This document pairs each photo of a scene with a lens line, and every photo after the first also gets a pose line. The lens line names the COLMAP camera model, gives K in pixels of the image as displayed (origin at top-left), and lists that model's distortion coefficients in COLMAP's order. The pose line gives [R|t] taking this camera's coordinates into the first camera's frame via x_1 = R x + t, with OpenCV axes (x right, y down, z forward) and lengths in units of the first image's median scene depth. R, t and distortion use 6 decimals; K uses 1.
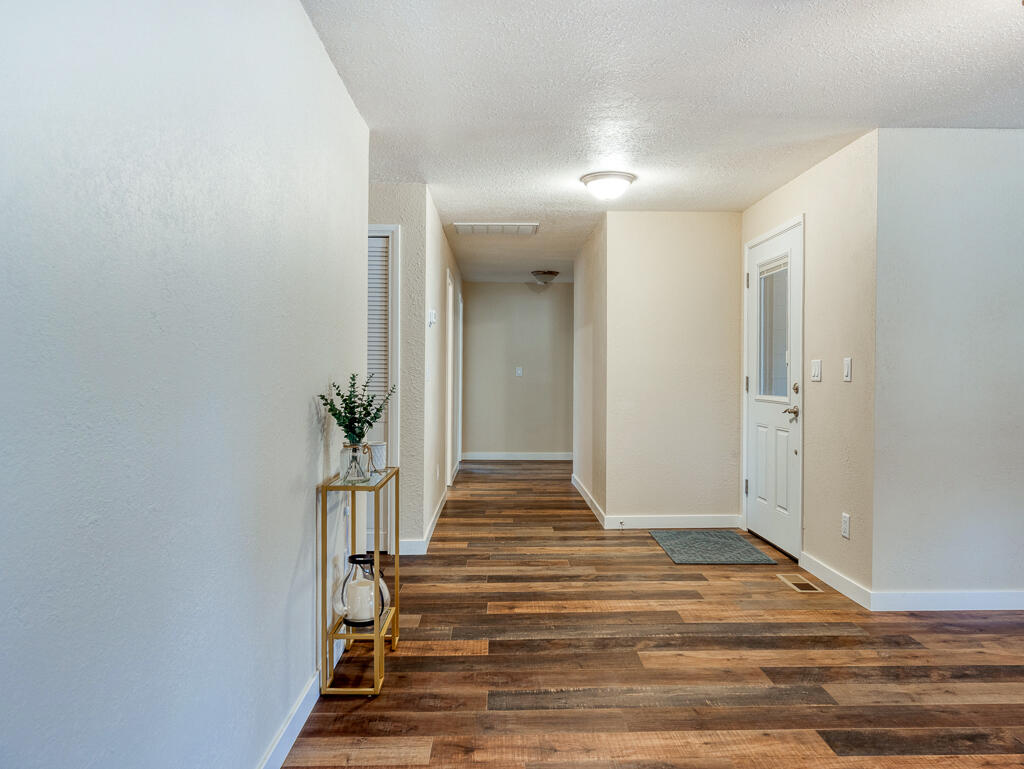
lens RADIAL K [[795.8, 0, 512.0], [0, 795.8, 384.5], [0, 0, 1]] dist [0.001005, -0.001454]
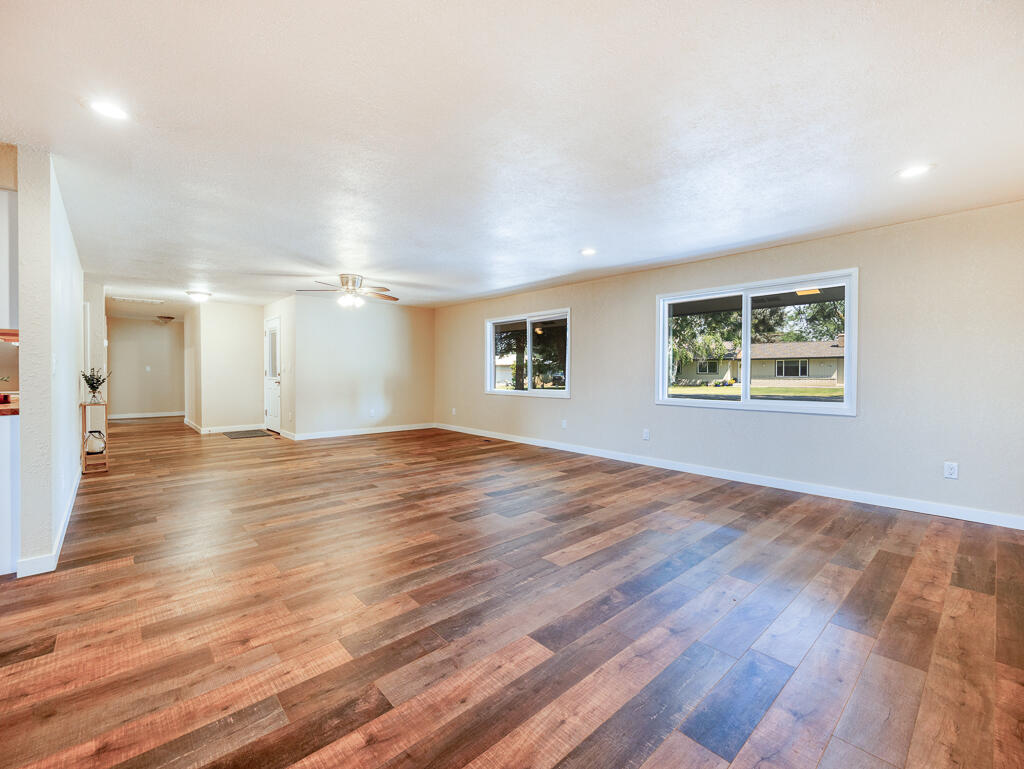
lens RADIAL K [[441.0, 0, 512.0], [0, 441.0, 384.5], [0, 0, 1]] dist [-0.014530, -0.000060]
pose [[0.752718, -0.015483, 0.658161, -0.079163], [0.005810, 0.999841, 0.016877, 0.027769], [-0.658317, -0.008880, 0.752688, -1.067467]]
